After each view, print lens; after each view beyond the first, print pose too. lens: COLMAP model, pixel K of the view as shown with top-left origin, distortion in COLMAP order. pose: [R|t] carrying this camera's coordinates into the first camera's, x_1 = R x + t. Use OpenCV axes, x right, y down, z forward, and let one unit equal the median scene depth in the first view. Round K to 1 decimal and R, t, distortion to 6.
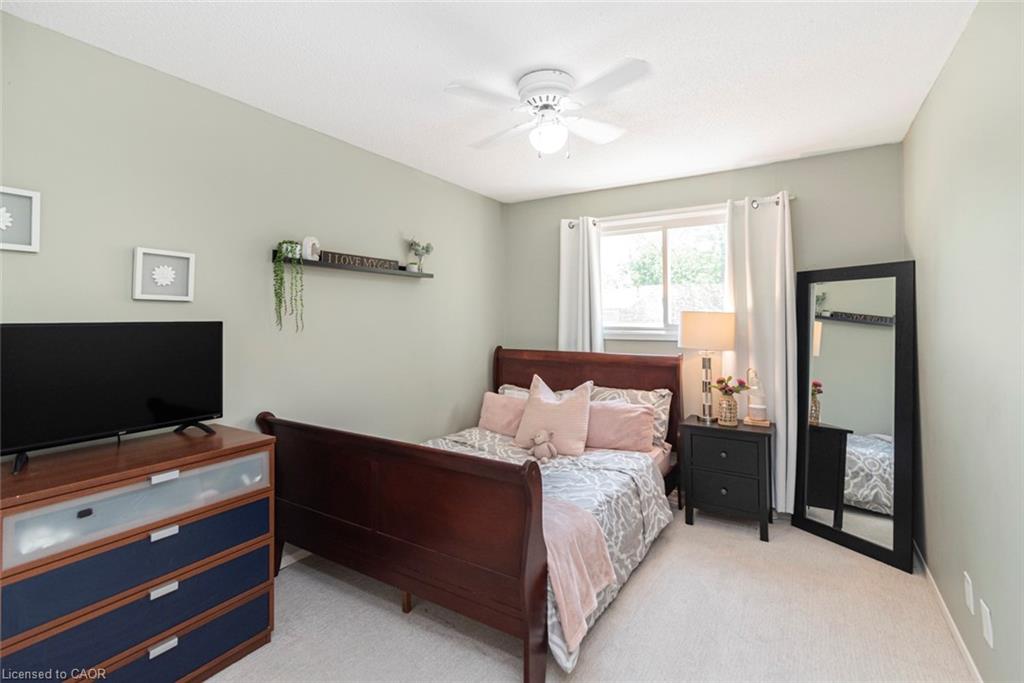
lens RADIAL K [[469.0, 0, 511.1], [0, 469.0, 315.6], [0, 0, 1]] dist [0.002094, -0.006184]
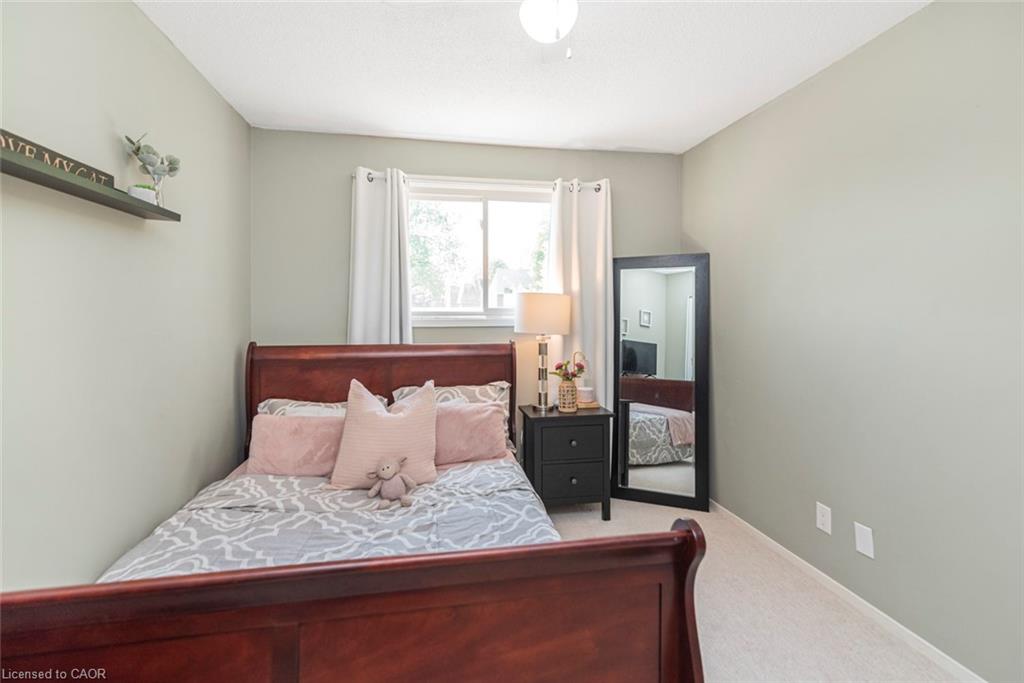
lens RADIAL K [[469.0, 0, 511.1], [0, 469.0, 315.6], [0, 0, 1]] dist [0.002094, -0.006184]
pose [[0.740736, -0.007895, 0.671750, -0.257591], [-0.004087, 0.999859, 0.016257, 0.019938], [-0.671784, -0.014787, 0.740599, 0.348449]]
